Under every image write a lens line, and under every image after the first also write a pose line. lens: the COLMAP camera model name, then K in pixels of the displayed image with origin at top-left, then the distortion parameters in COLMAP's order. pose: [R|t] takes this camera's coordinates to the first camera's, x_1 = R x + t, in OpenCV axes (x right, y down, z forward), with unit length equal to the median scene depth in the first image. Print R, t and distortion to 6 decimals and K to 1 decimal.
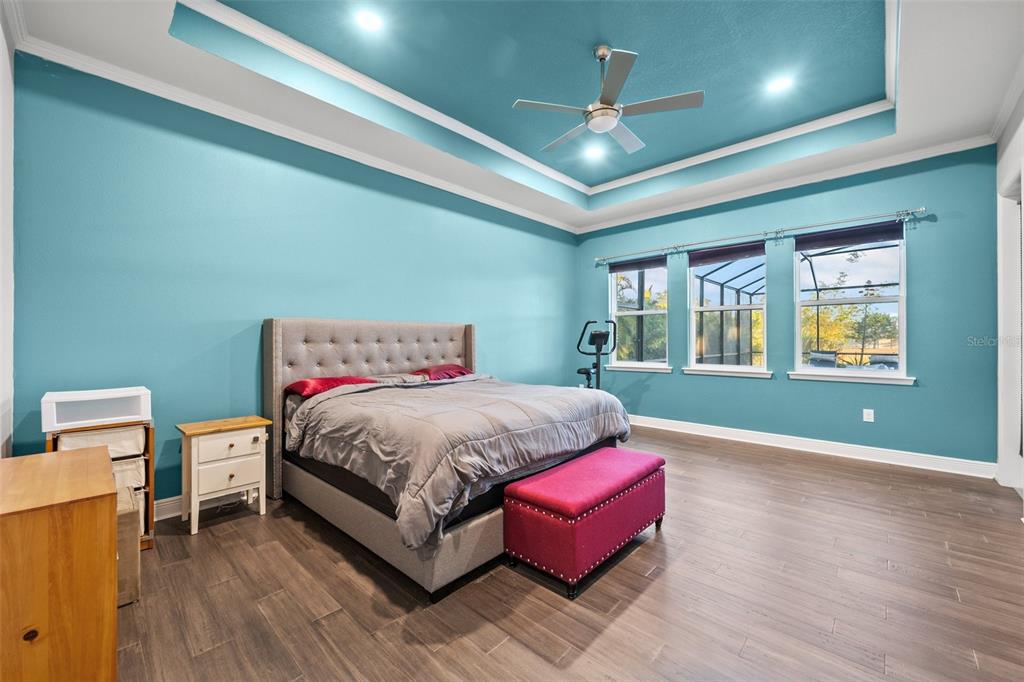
lens RADIAL K [[406.4, 0, 534.0], [0, 406.4, 325.2], [0, 0, 1]] dist [0.022442, 0.000044]
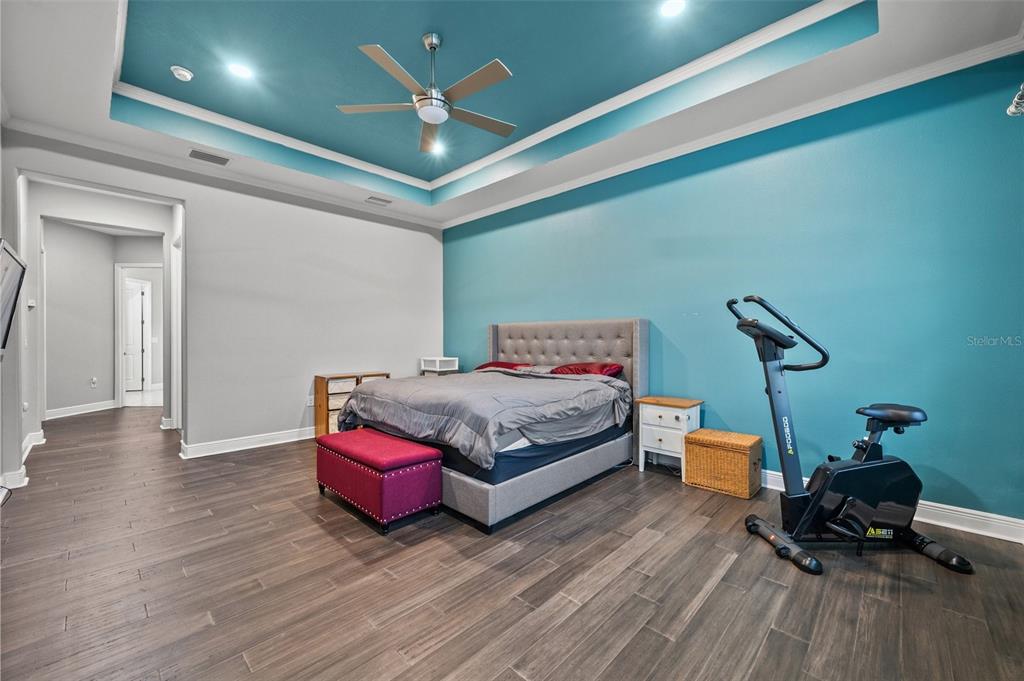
lens RADIAL K [[404.2, 0, 510.6], [0, 404.2, 337.5], [0, 0, 1]] dist [-0.001791, 0.000047]
pose [[-0.043036, 0.008261, -0.999039, 0.789943], [0.042764, 0.999065, 0.006419, 0.023039], [0.998158, -0.042446, -0.043349, 0.859584]]
